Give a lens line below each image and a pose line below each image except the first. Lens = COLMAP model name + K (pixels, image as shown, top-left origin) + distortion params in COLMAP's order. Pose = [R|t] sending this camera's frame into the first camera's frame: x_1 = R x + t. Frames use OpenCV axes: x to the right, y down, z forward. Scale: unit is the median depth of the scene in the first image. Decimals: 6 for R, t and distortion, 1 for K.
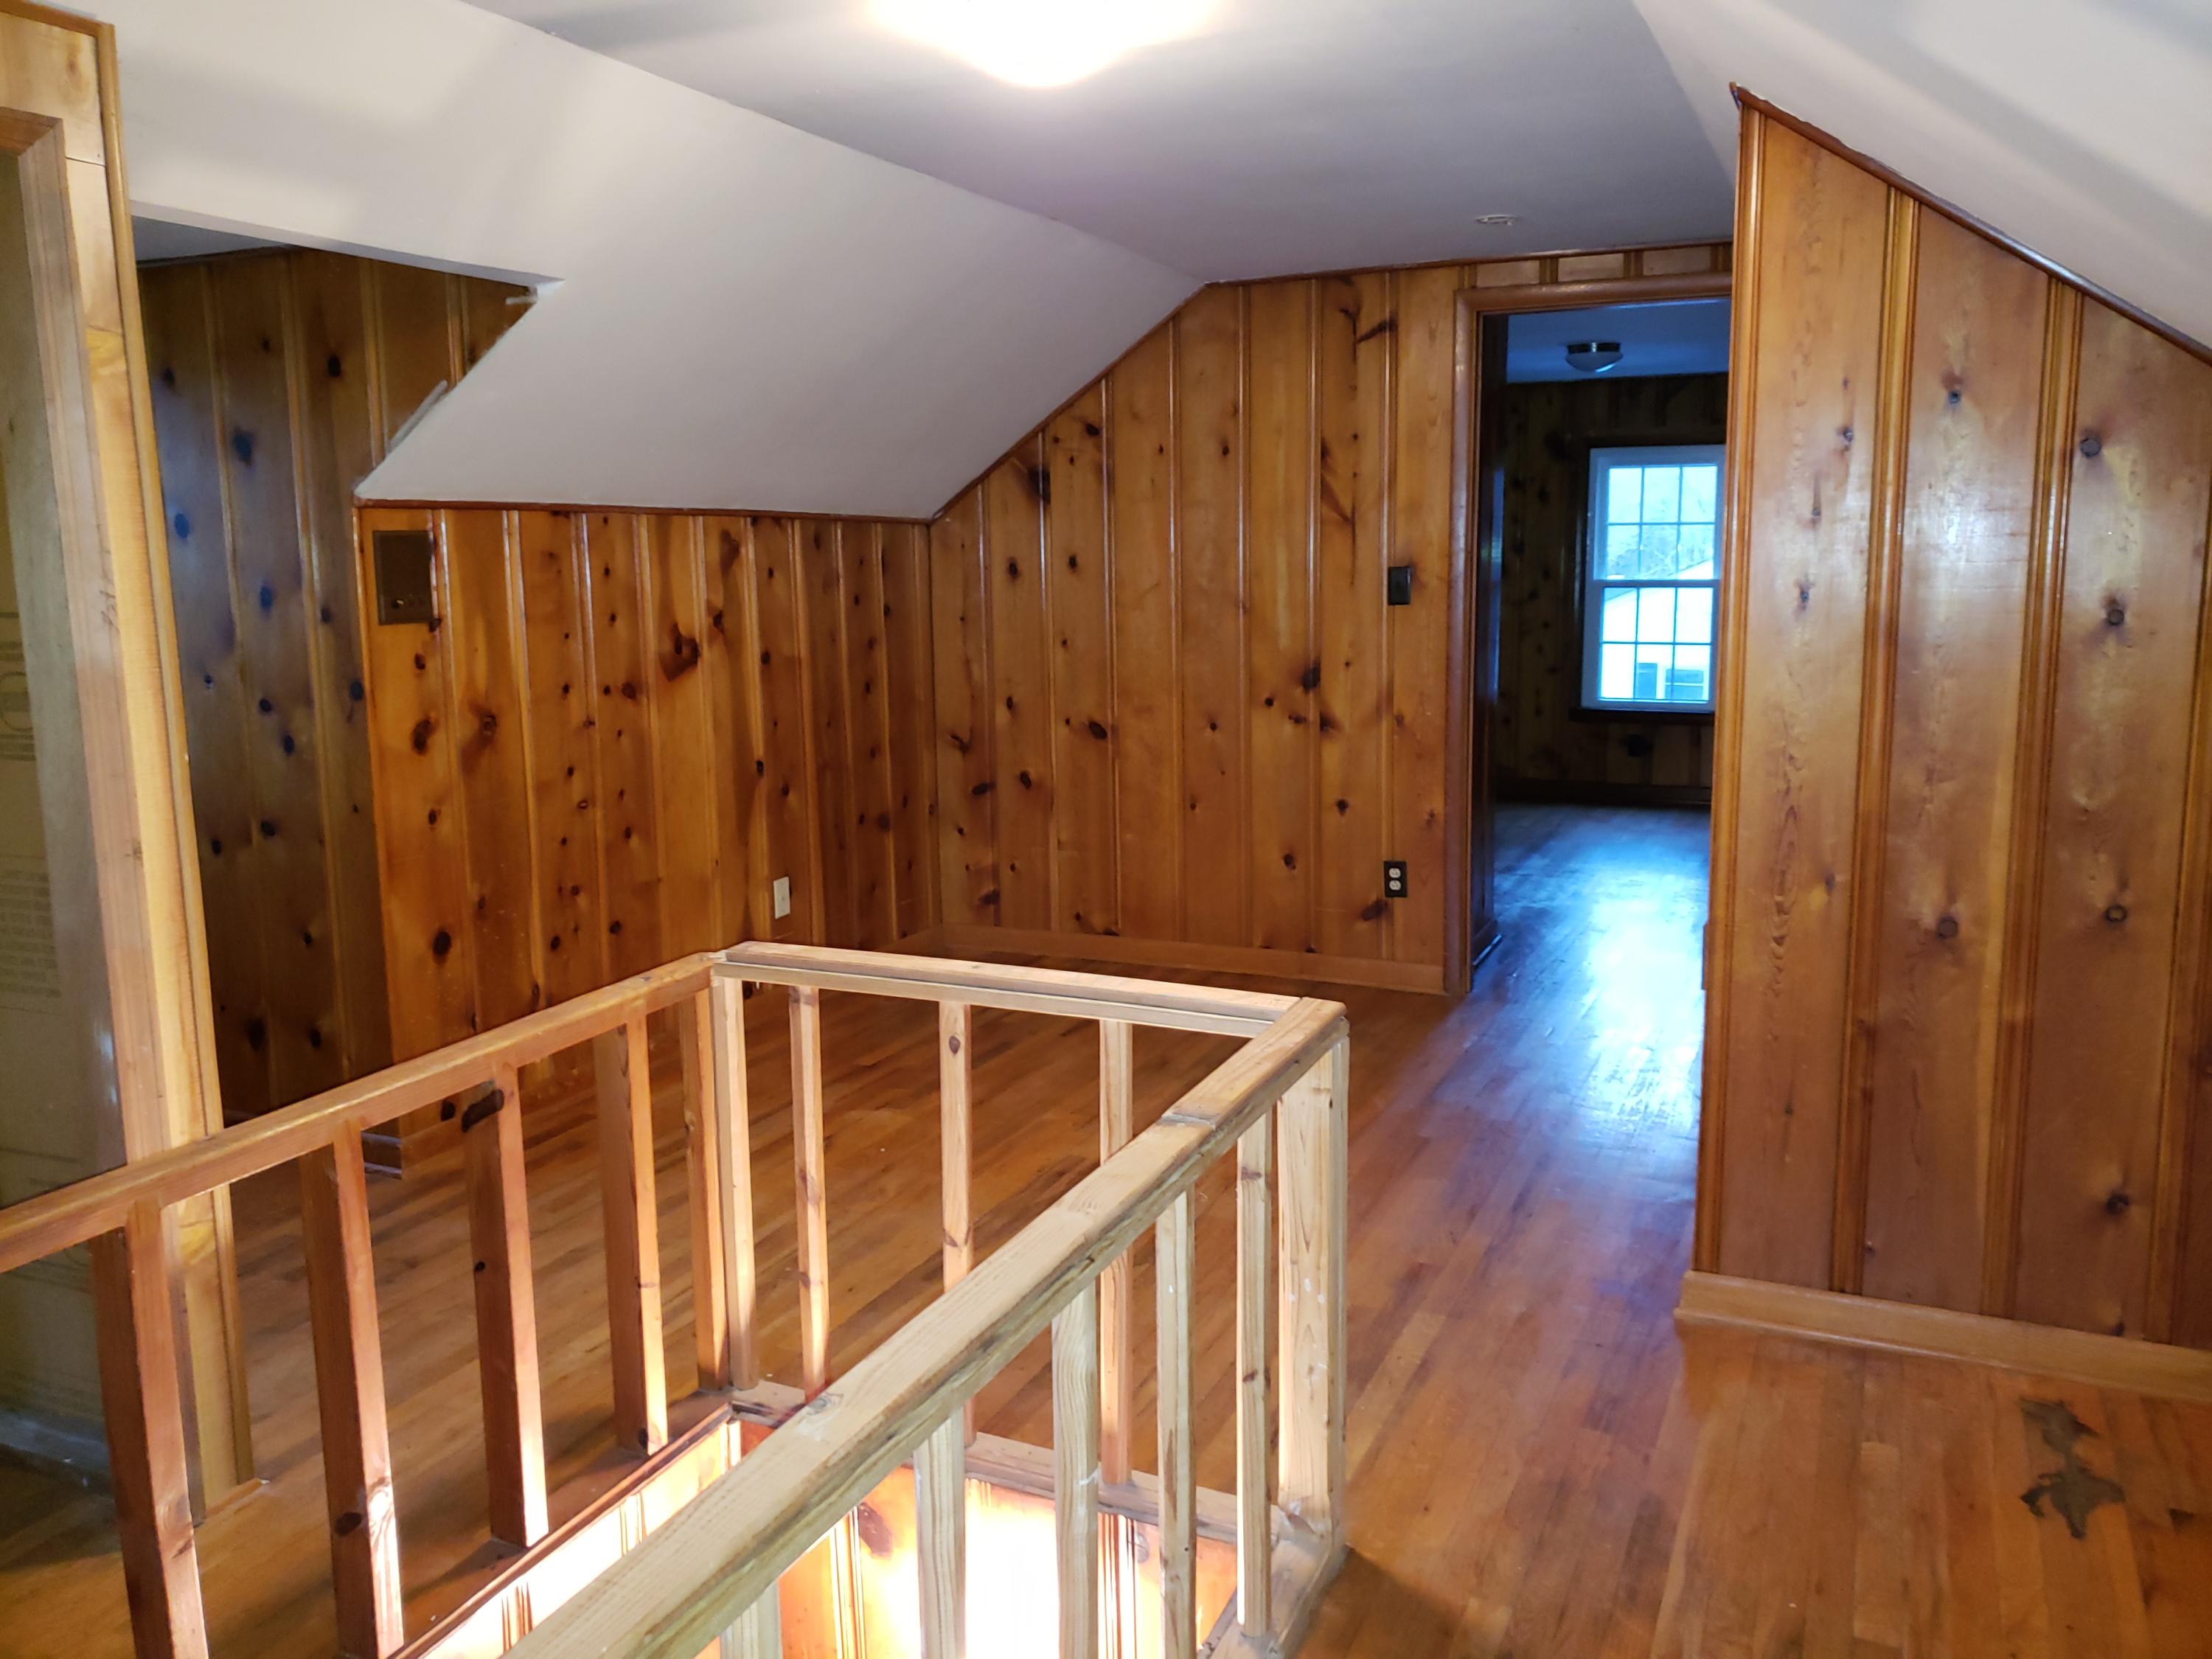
lens RADIAL K [[1763.3, 0, 1111.6], [0, 1763.3, 824.5], [0, 0, 1]] dist [0.015598, -0.006730]
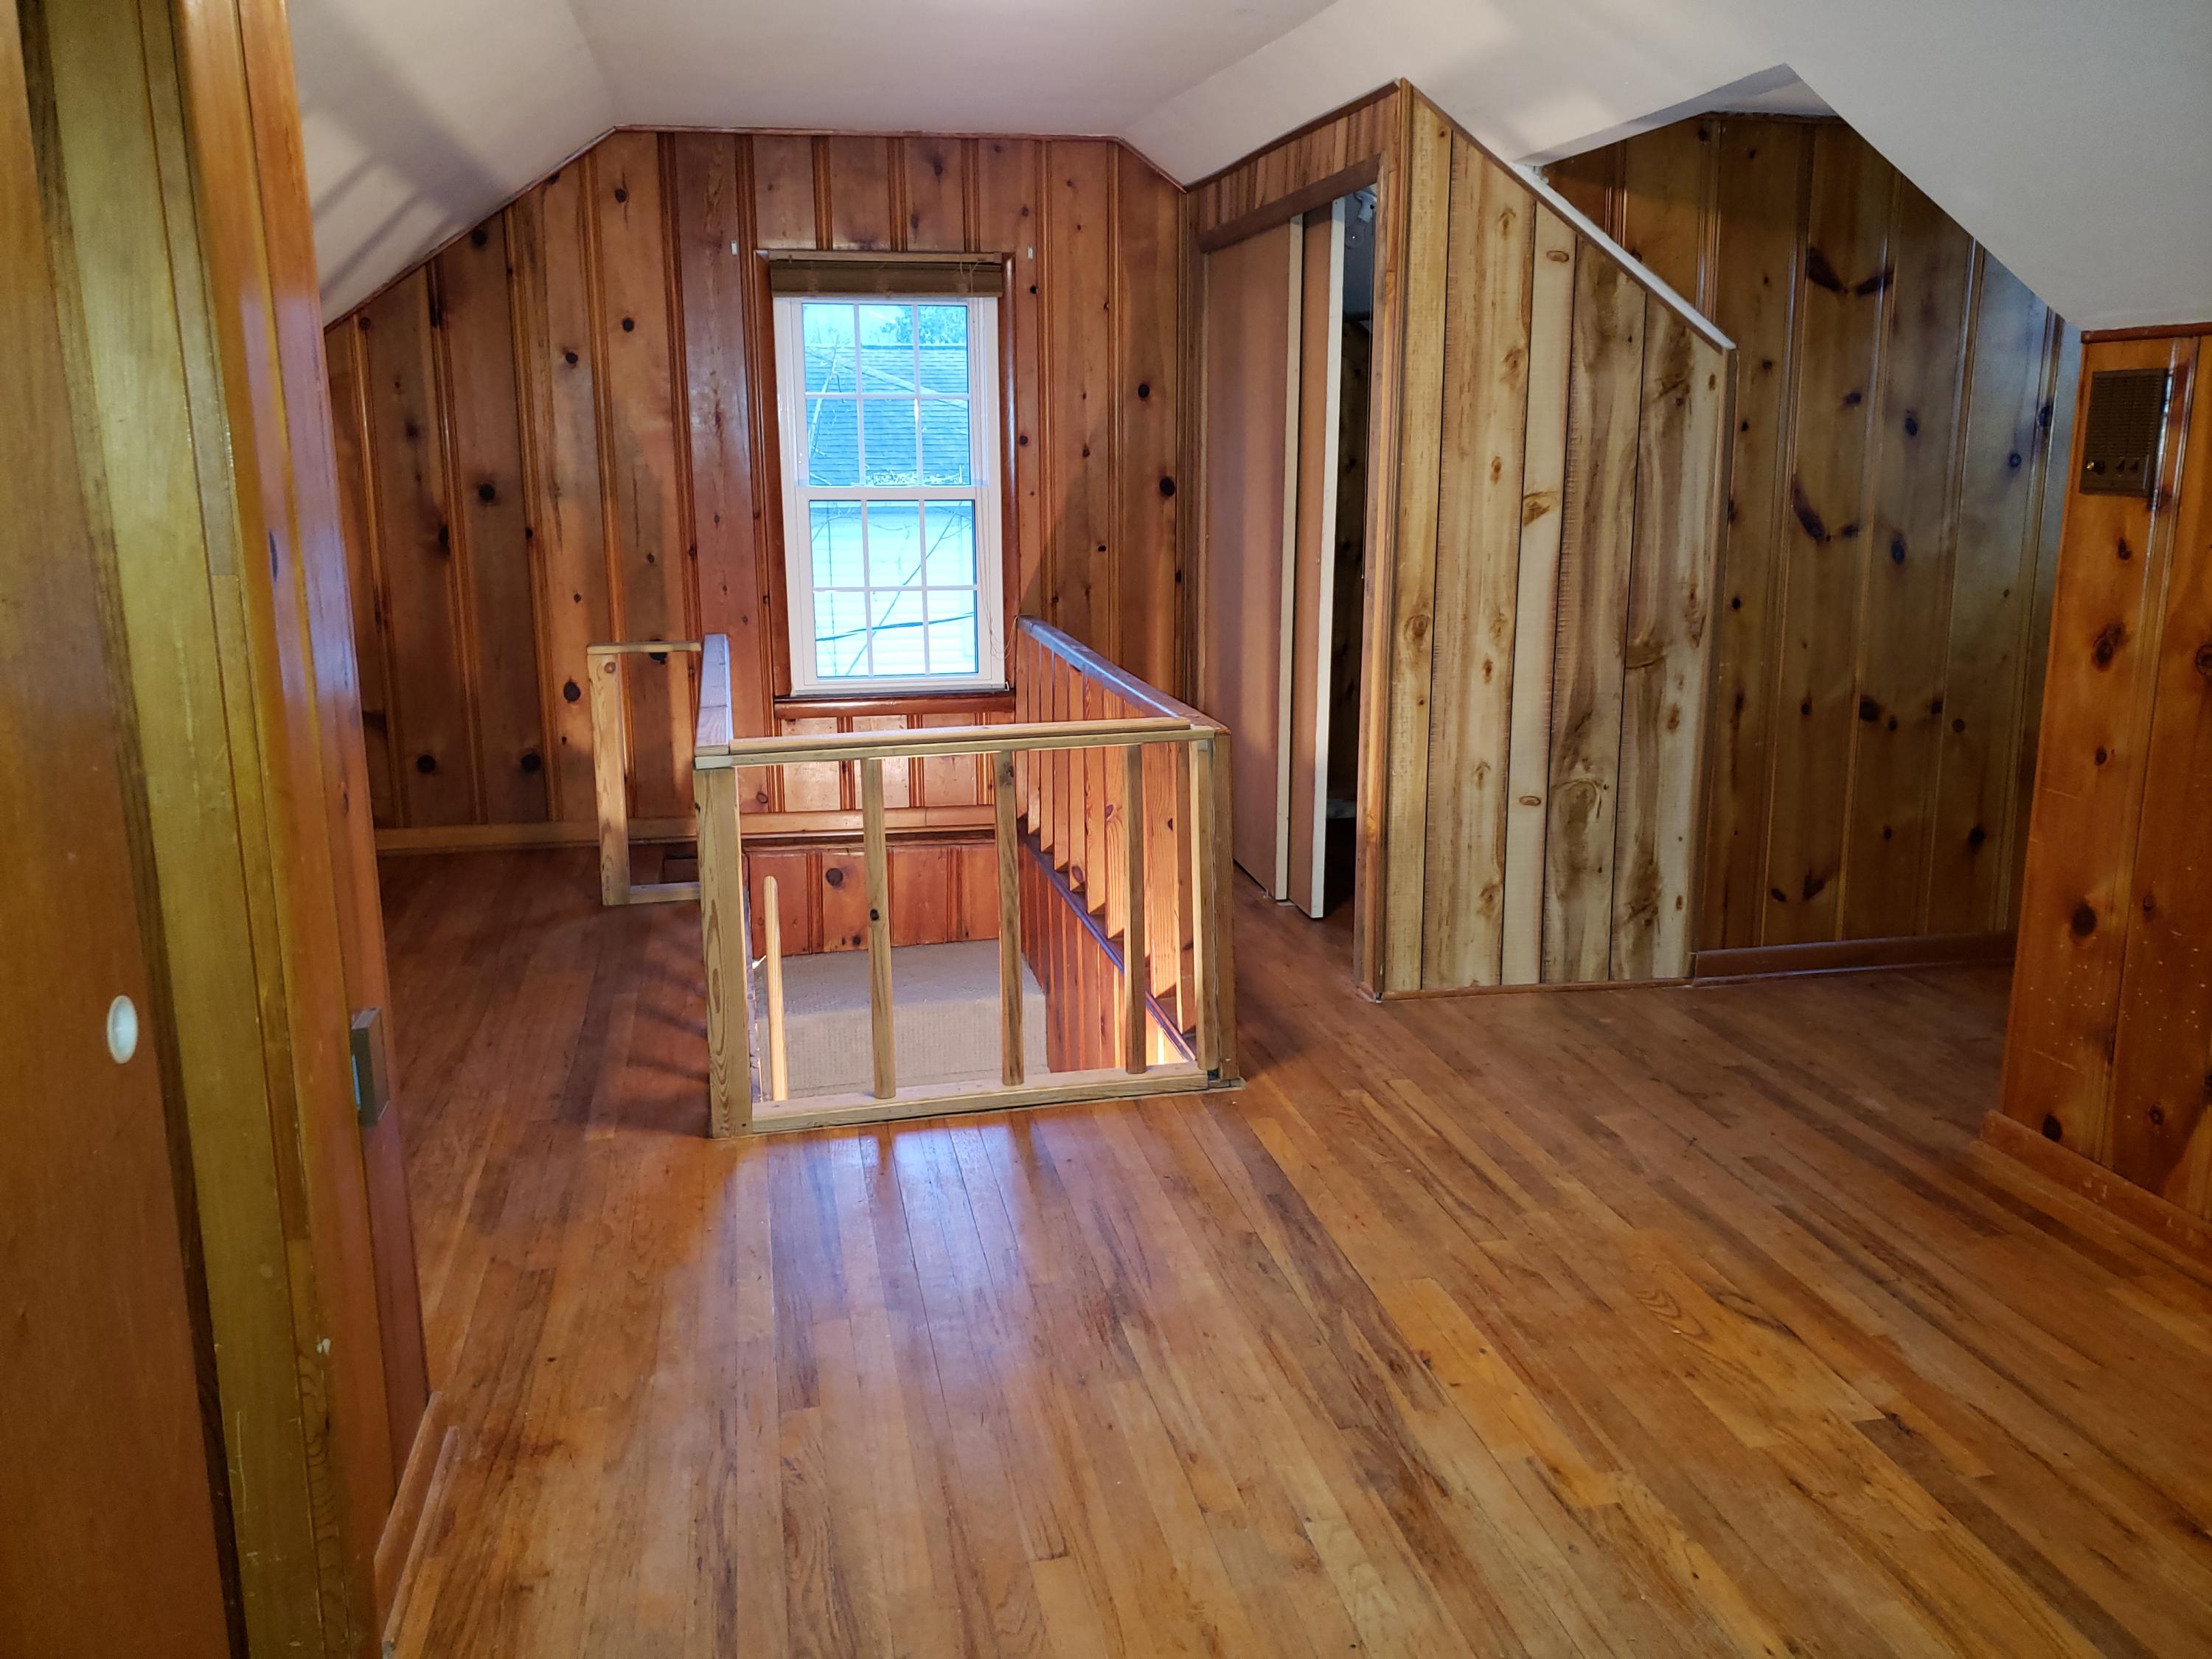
lens RADIAL K [[1763.3, 0, 1109.3], [0, 1763.3, 826.5], [0, 0, 1]] dist [0.015598, -0.006730]
pose [[-0.811592, 0.139751, -0.567264, 0.438398], [-0.085231, 0.932258, 0.351612, -0.229767], [0.577974, 0.333714, -0.744702, 1.481271]]
